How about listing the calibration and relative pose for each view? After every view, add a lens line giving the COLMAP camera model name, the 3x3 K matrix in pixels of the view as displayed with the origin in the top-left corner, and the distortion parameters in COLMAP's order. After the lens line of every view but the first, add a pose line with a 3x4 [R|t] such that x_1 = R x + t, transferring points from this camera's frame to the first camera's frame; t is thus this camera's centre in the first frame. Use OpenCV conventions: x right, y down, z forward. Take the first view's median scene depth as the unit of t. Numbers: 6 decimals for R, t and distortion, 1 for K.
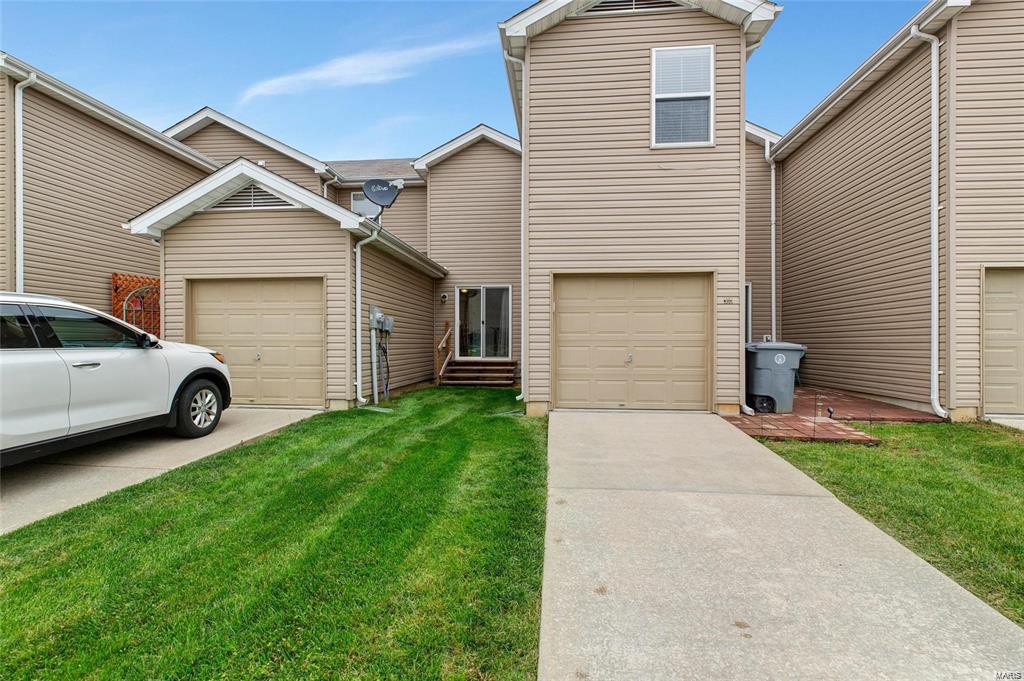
lens RADIAL K [[470.3, 0, 517.3], [0, 470.3, 339.8], [0, 0, 1]] dist [0.001903, 0.000284]
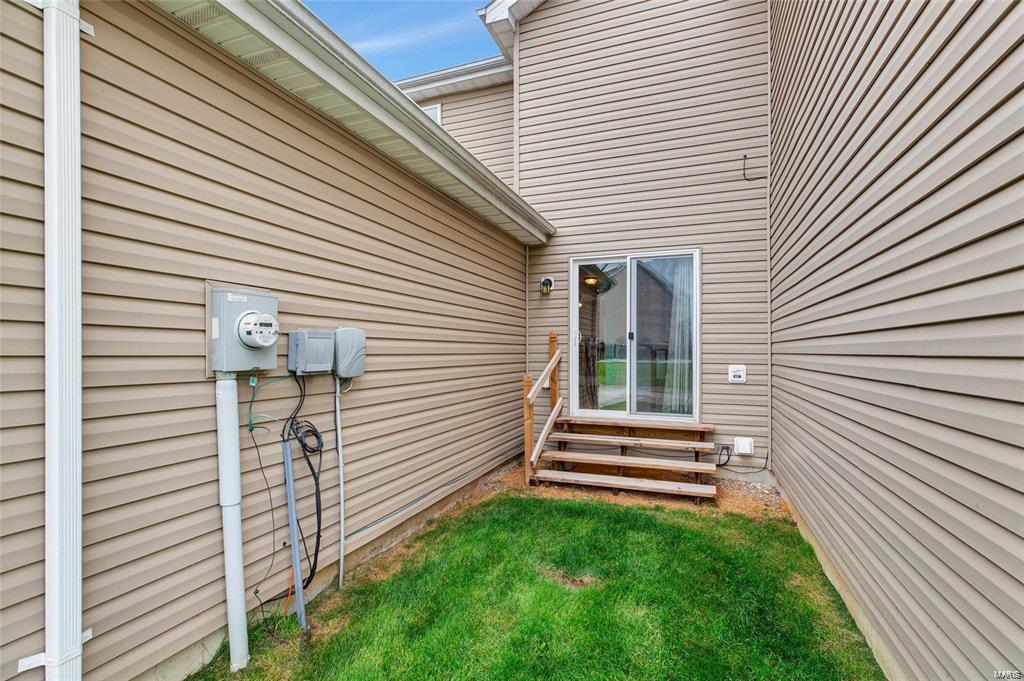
lens RADIAL K [[470.3, 0, 517.3], [0, 470.3, 339.8], [0, 0, 1]] dist [0.001903, 0.000284]
pose [[0.964336, -0.002357, -0.264672, -0.059017], [-0.001961, 0.999869, -0.016052, -0.025808], [0.264675, 0.015999, 0.964205, 0.538858]]
